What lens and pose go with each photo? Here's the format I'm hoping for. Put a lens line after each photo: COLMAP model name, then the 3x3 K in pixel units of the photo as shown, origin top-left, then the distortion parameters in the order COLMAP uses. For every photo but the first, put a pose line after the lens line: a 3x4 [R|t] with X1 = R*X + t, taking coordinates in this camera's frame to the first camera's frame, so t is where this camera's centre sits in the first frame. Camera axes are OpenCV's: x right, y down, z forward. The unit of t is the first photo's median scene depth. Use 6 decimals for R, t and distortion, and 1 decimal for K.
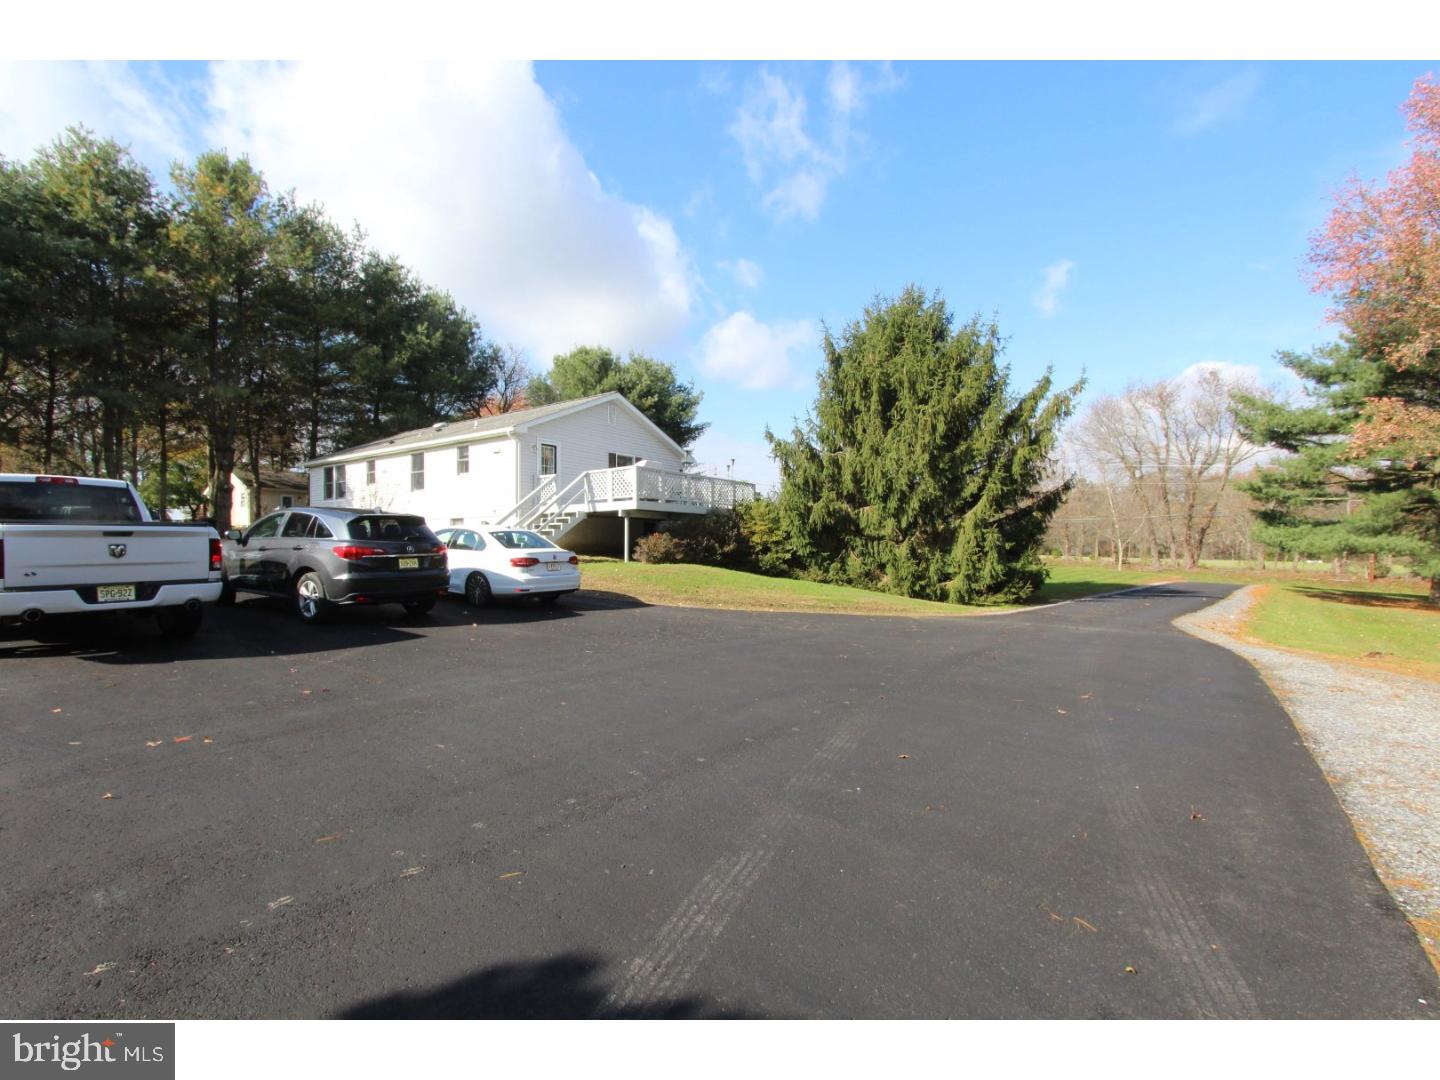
lens RADIAL K [[656.8, 0, 720.2], [0, 656.8, 538.2], [0, 0, 1]] dist [0.000119, 0.000004]
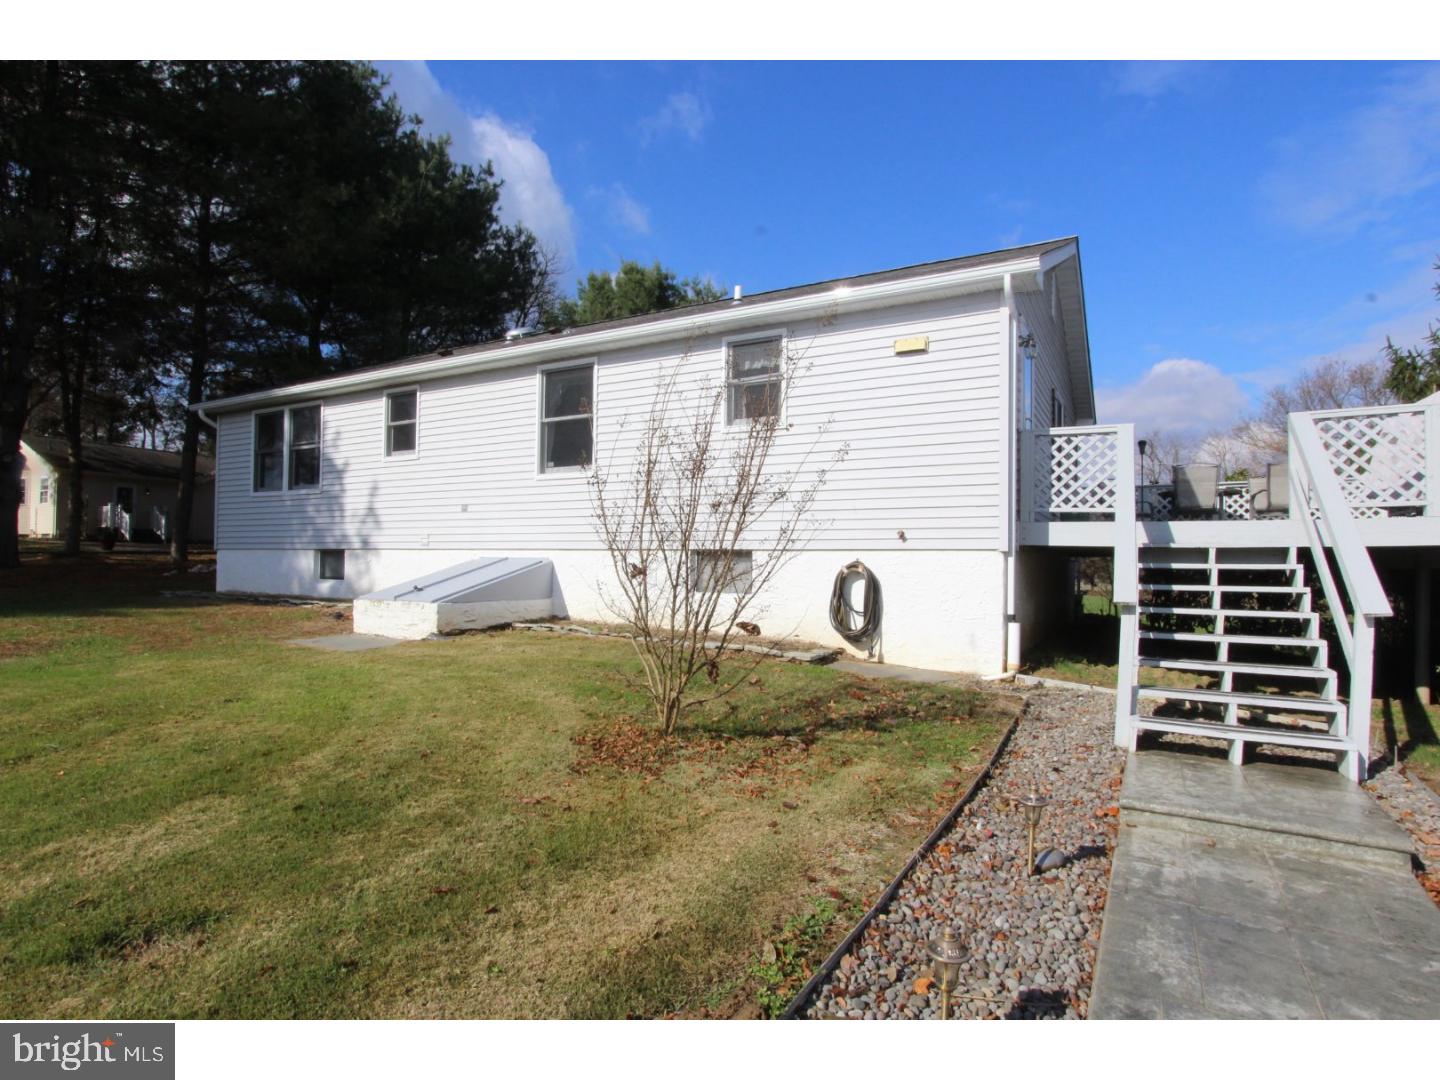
lens RADIAL K [[775.3, 0, 719.9], [0, 775.3, 546.8], [0, 0, 1]] dist [-0.000450, -0.000030]
pose [[0.995957, 0.024960, 0.086292, -0.313784], [-0.023917, 0.999628, -0.013099, -0.022096], [-0.086587, 0.010982, 0.996184, 0.436814]]
